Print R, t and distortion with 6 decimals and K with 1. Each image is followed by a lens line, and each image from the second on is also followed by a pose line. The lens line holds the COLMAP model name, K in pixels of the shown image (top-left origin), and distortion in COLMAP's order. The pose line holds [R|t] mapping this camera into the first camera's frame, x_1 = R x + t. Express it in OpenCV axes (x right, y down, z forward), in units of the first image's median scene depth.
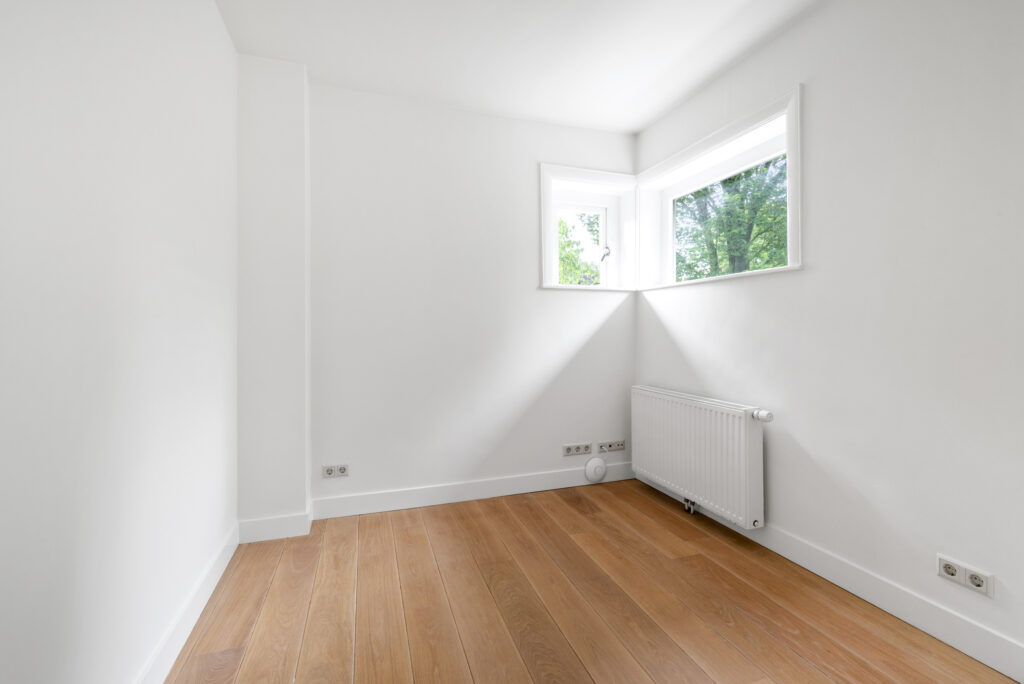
lens RADIAL K [[448.1, 0, 514.5], [0, 448.1, 331.5], [0, 0, 1]] dist [-0.001287, -0.000058]
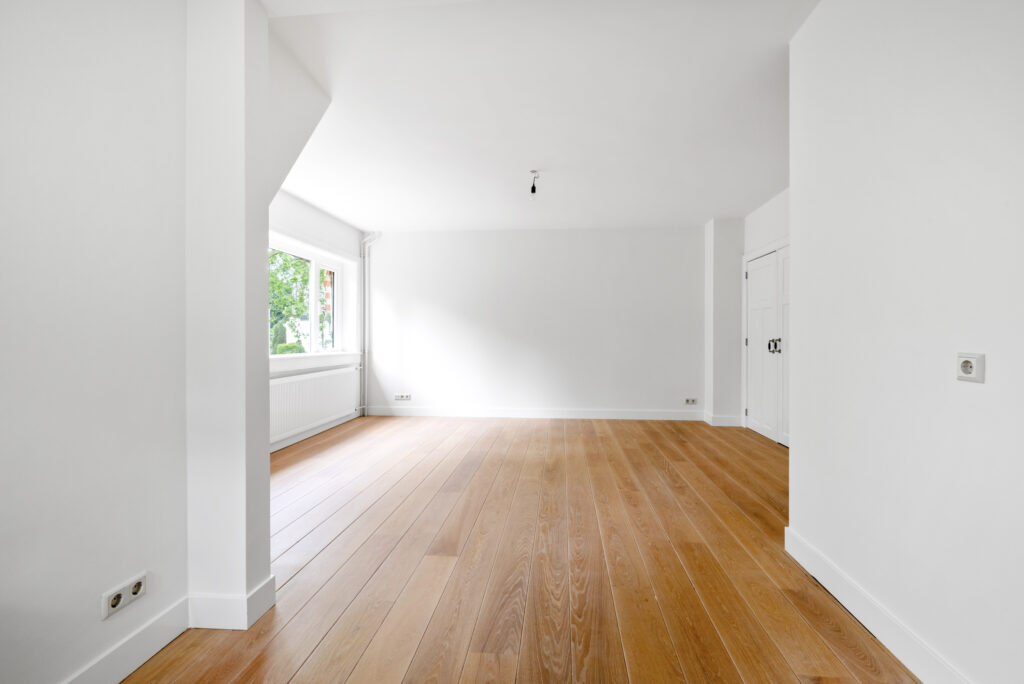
lens RADIAL K [[448.1, 0, 514.5], [0, 448.1, 331.5], [0, 0, 1]] dist [-0.001287, -0.000058]
pose [[-0.909992, 0.006204, 0.414580, -0.065582], [0.006352, 0.999979, -0.001021, -0.002639], [-0.414578, 0.001704, -0.910012, 0.700314]]
